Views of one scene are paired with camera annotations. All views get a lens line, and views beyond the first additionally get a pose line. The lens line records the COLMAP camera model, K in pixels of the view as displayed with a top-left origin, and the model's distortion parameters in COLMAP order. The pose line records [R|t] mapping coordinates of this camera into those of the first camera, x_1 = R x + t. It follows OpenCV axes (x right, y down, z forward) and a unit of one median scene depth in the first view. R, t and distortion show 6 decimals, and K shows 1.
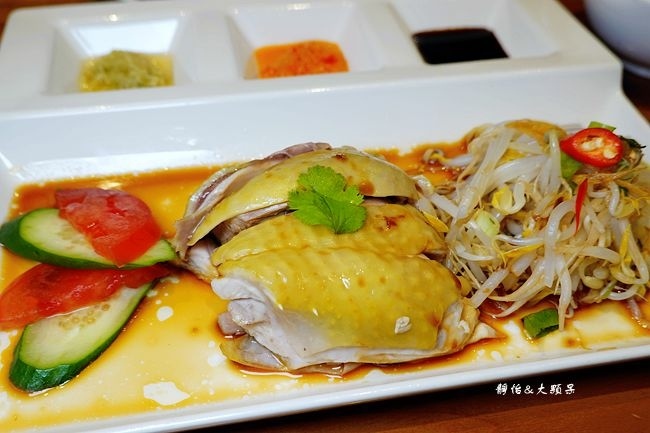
lens RADIAL K [[673.4, 0, 324.1], [0, 673.4, 215.6], [0, 0, 1]] dist [-0.009040, 0.000000]
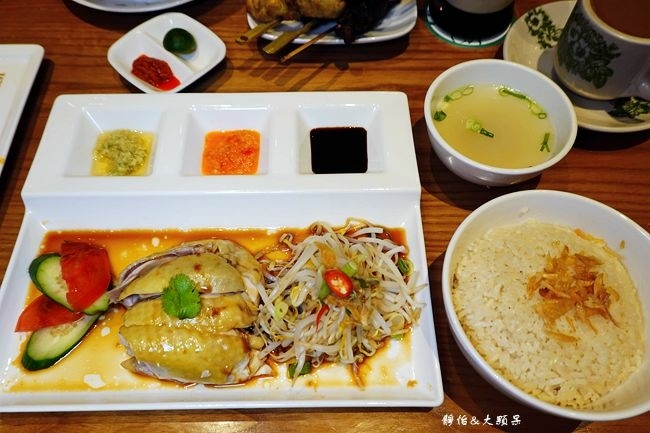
lens RADIAL K [[507.1, 0, 325.7], [0, 507.1, 217.9], [0, 0, 1]] dist [0.013768, -0.001537]
pose [[0.985056, 0.132247, -0.110344, 0.502248], [-0.098410, 0.957939, 0.269571, -0.624004], [0.141352, -0.254684, 0.956638, -0.208496]]
